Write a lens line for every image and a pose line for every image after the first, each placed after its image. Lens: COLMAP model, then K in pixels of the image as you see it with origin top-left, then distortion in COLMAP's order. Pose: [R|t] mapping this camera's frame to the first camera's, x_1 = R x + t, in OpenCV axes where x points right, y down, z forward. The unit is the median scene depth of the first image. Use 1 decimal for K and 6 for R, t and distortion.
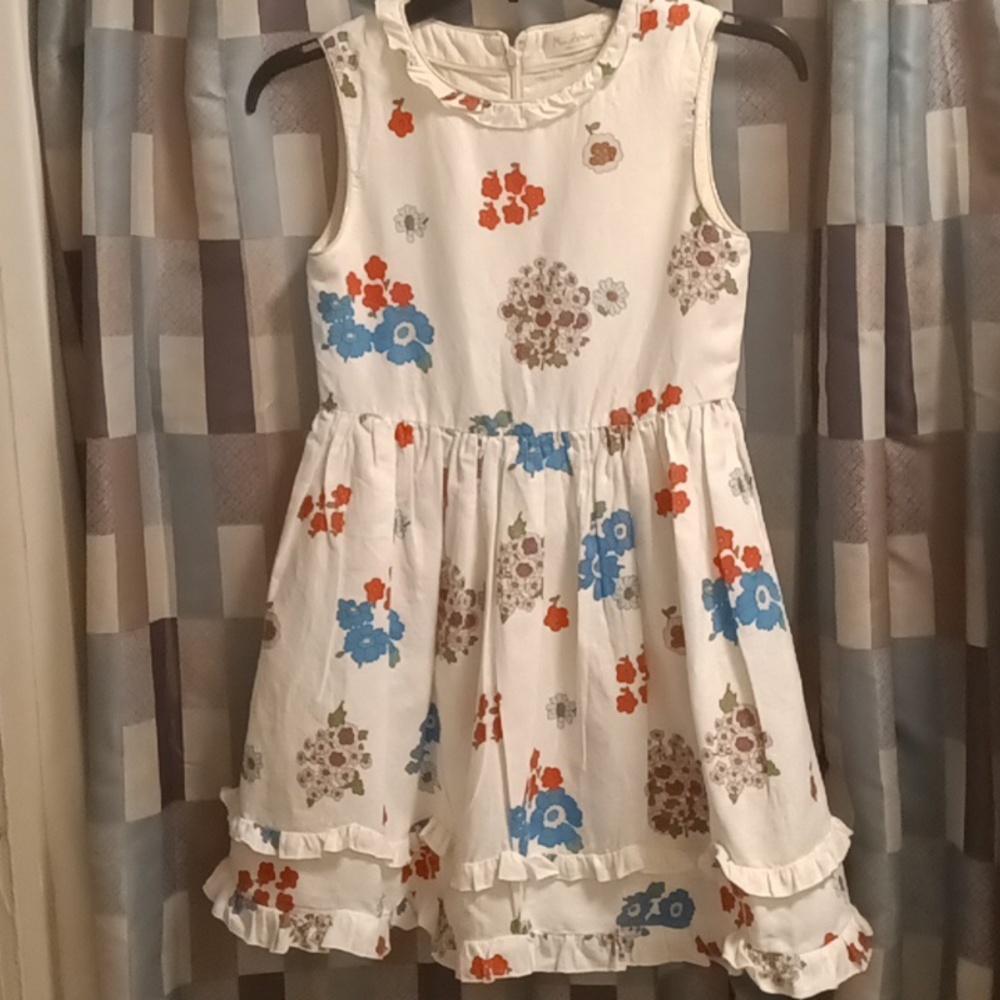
lens RADIAL K [[1778.3, 0, 481.8], [0, 1778.3, 493.7], [0, 0, 1]] dist [0.382670, -1.969416]
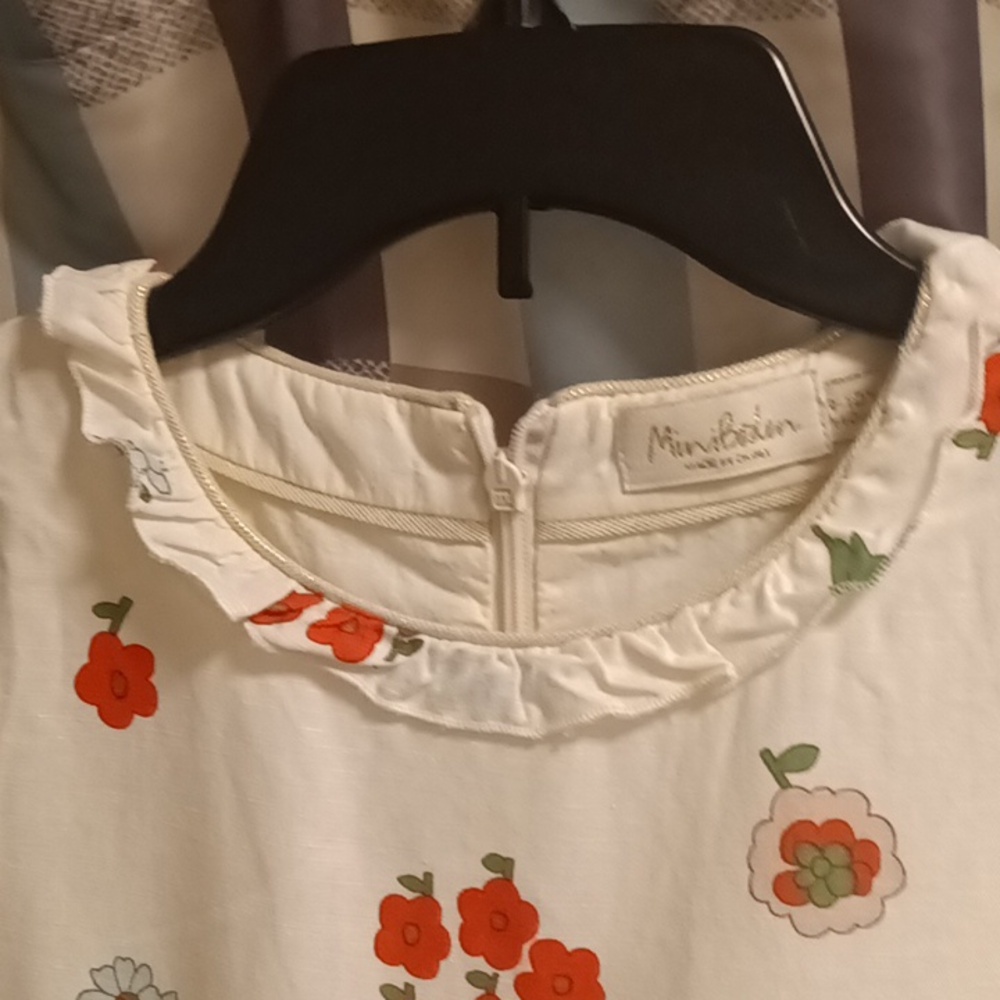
lens RADIAL K [[1778.3, 0, 481.8], [0, 1778.3, 493.7], [0, 0, 1]] dist [0.382670, -1.969416]
pose [[0.997617, 0.040992, -0.055498, 0.028773], [-0.047403, 0.991689, -0.119609, -0.204191], [0.050133, 0.121955, 0.991269, 0.713655]]
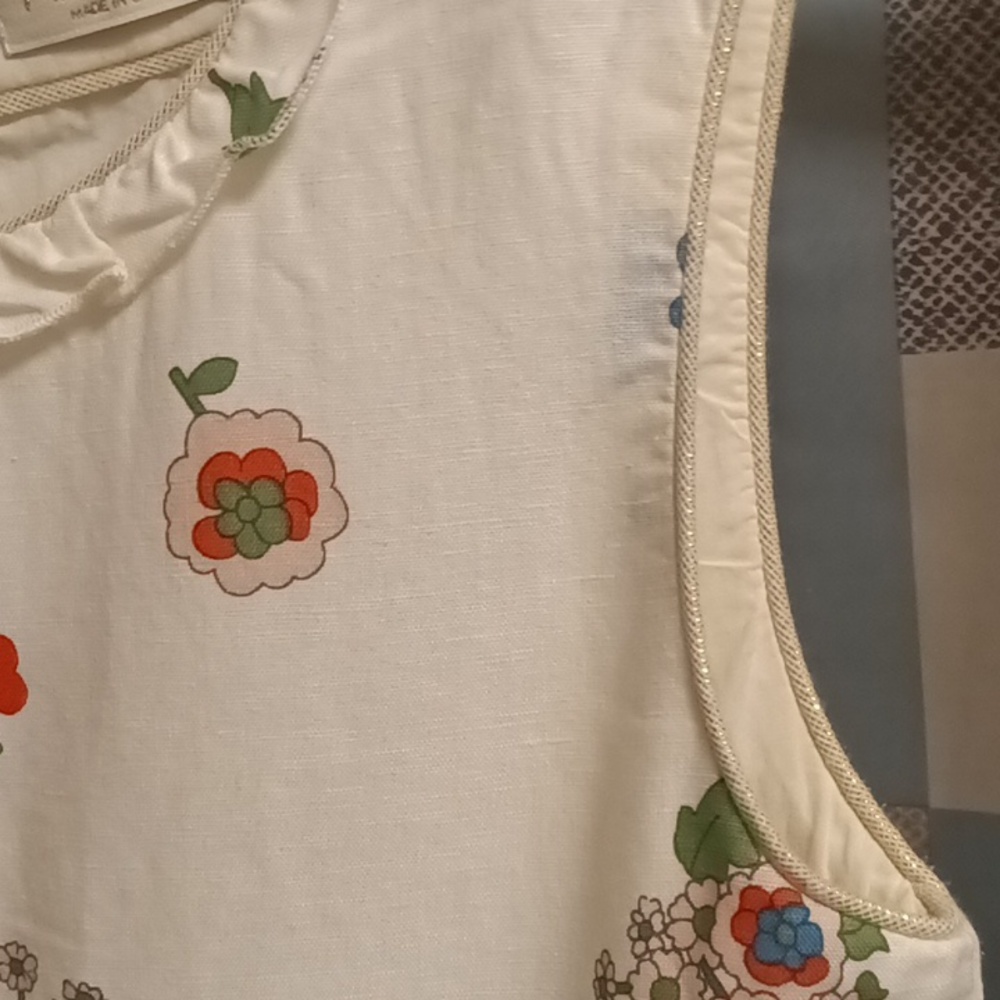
lens RADIAL K [[1778.3, 0, 481.8], [0, 1778.3, 493.7], [0, 0, 1]] dist [0.382670, -1.969416]
pose [[0.996612, -0.011903, -0.081380, 0.108340], [0.011562, 0.999922, -0.004655, -0.184945], [0.081429, 0.003698, 0.996672, 0.778482]]
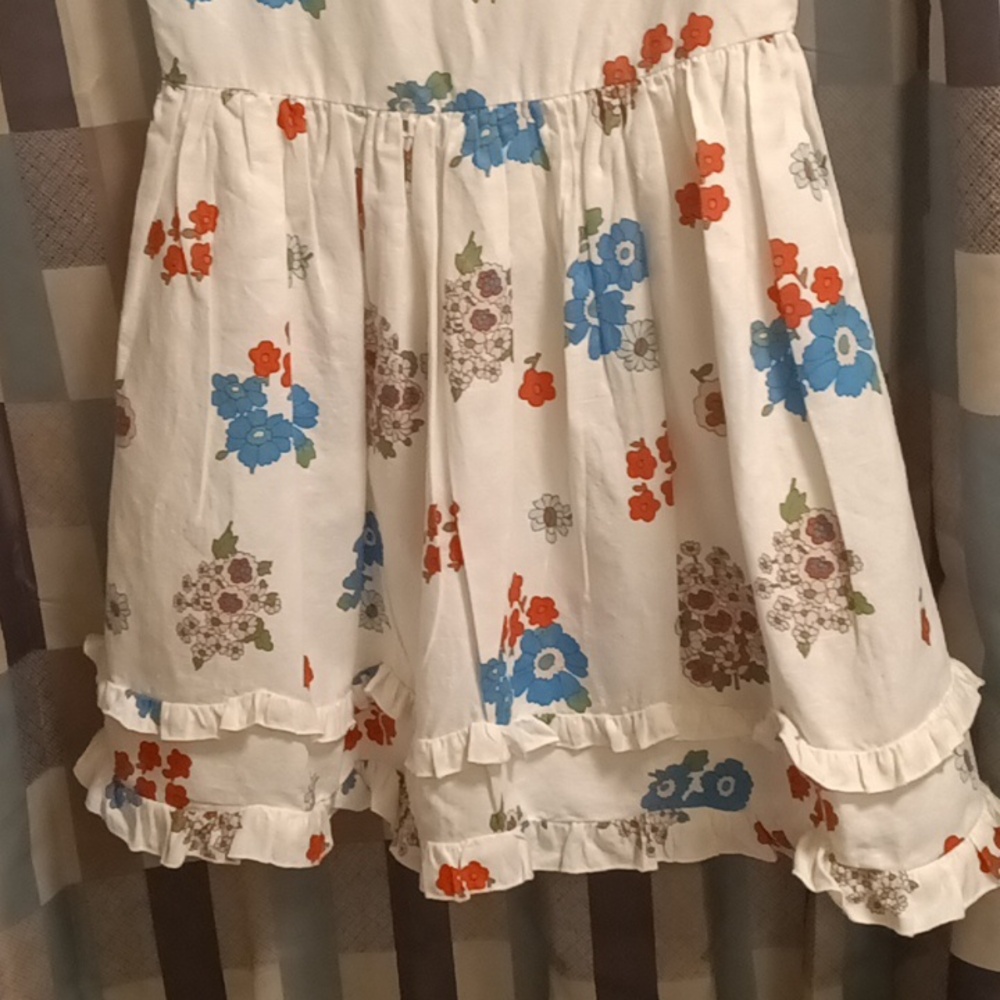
lens RADIAL K [[1778.3, 0, 481.8], [0, 1778.3, 493.7], [0, 0, 1]] dist [0.382670, -1.969416]
pose [[0.997867, -0.045786, -0.046532, 0.051519], [0.053230, 0.983318, 0.173931, -0.009419], [0.037792, -0.176037, 0.983658, 0.332166]]
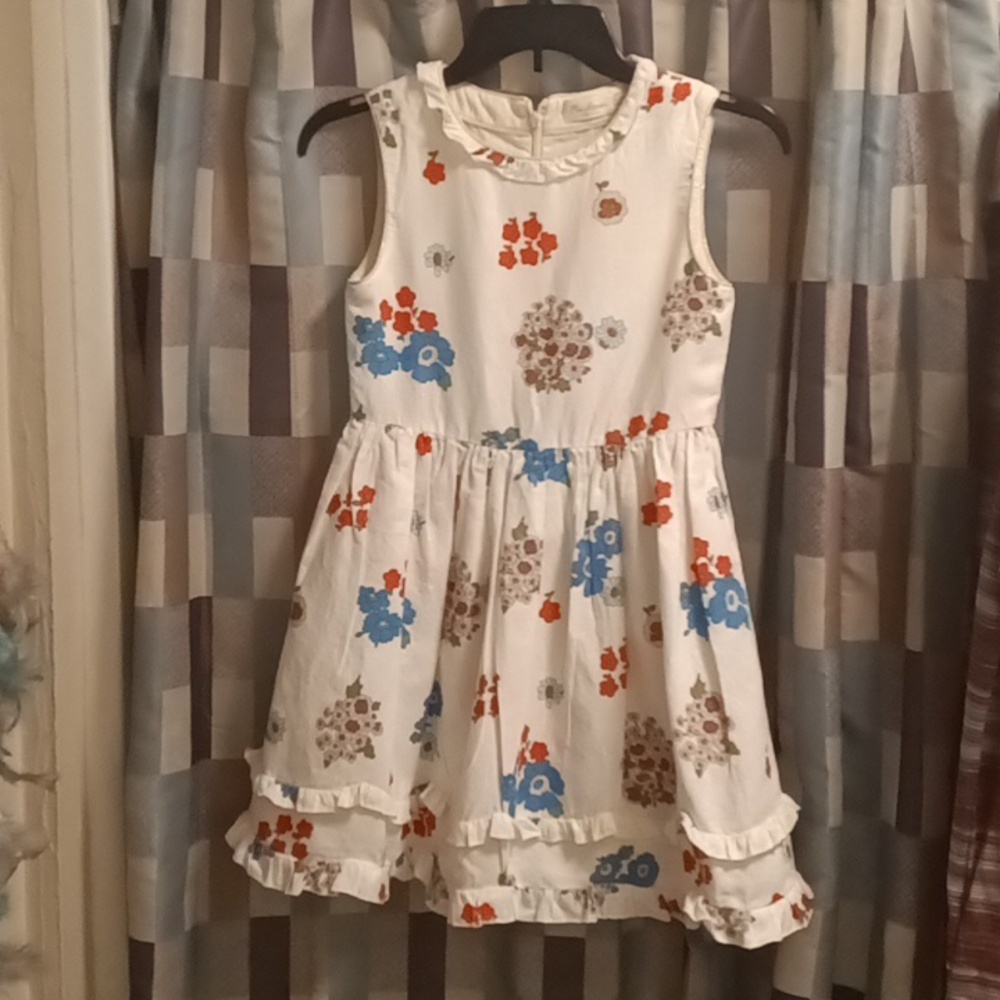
lens RADIAL K [[1778.3, 0, 481.8], [0, 1778.3, 493.7], [0, 0, 1]] dist [0.382670, -1.969416]
pose [[0.998619, 0.045435, 0.026367, -0.035736], [-0.045406, 0.998967, -0.001682, -0.001406], [-0.026416, 0.000482, 0.999651, -0.140478]]
